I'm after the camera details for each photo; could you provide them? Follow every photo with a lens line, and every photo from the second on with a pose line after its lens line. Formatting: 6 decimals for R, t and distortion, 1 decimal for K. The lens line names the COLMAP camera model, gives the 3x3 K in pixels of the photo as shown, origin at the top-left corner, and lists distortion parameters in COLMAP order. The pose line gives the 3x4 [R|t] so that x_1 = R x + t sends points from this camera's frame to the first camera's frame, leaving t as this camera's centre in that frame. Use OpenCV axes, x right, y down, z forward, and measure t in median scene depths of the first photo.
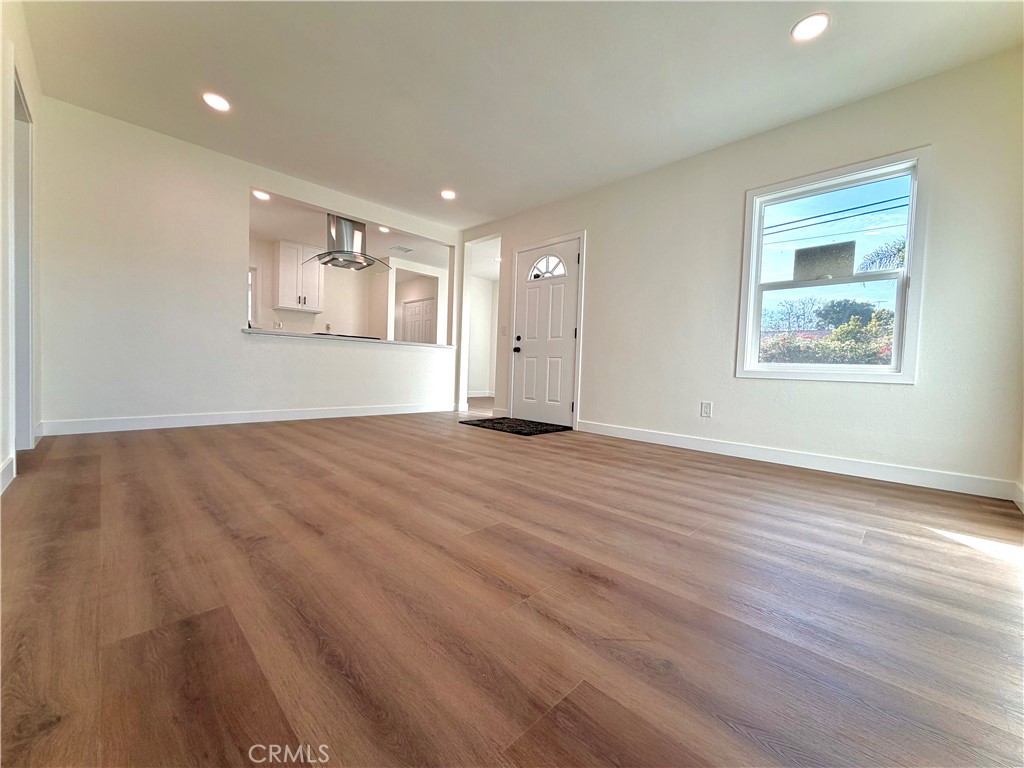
lens RADIAL K [[408.2, 0, 507.9], [0, 408.2, 383.7], [0, 0, 1]] dist [-0.001182, -0.000115]
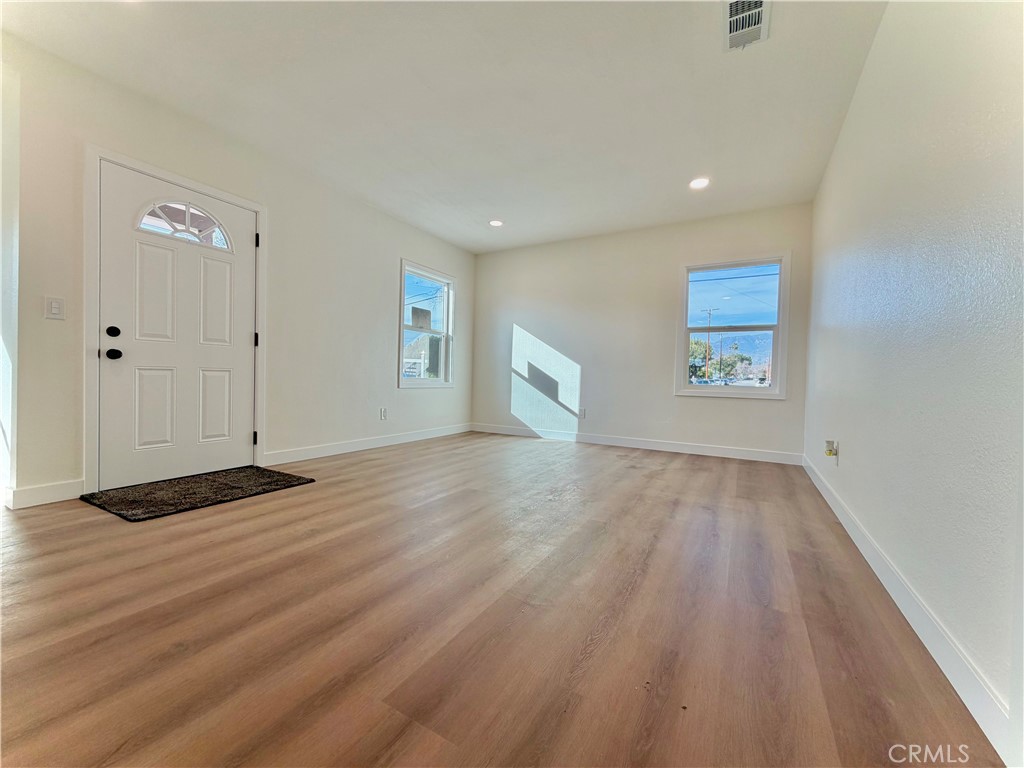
lens RADIAL K [[408.2, 0, 507.9], [0, 408.2, 383.7], [0, 0, 1]] dist [-0.001182, -0.000115]
pose [[-0.257505, -0.064318, 0.964134, -1.061809], [-0.001944, 0.997815, 0.066046, -0.144748], [-0.966275, 0.015133, -0.257067, 1.167257]]
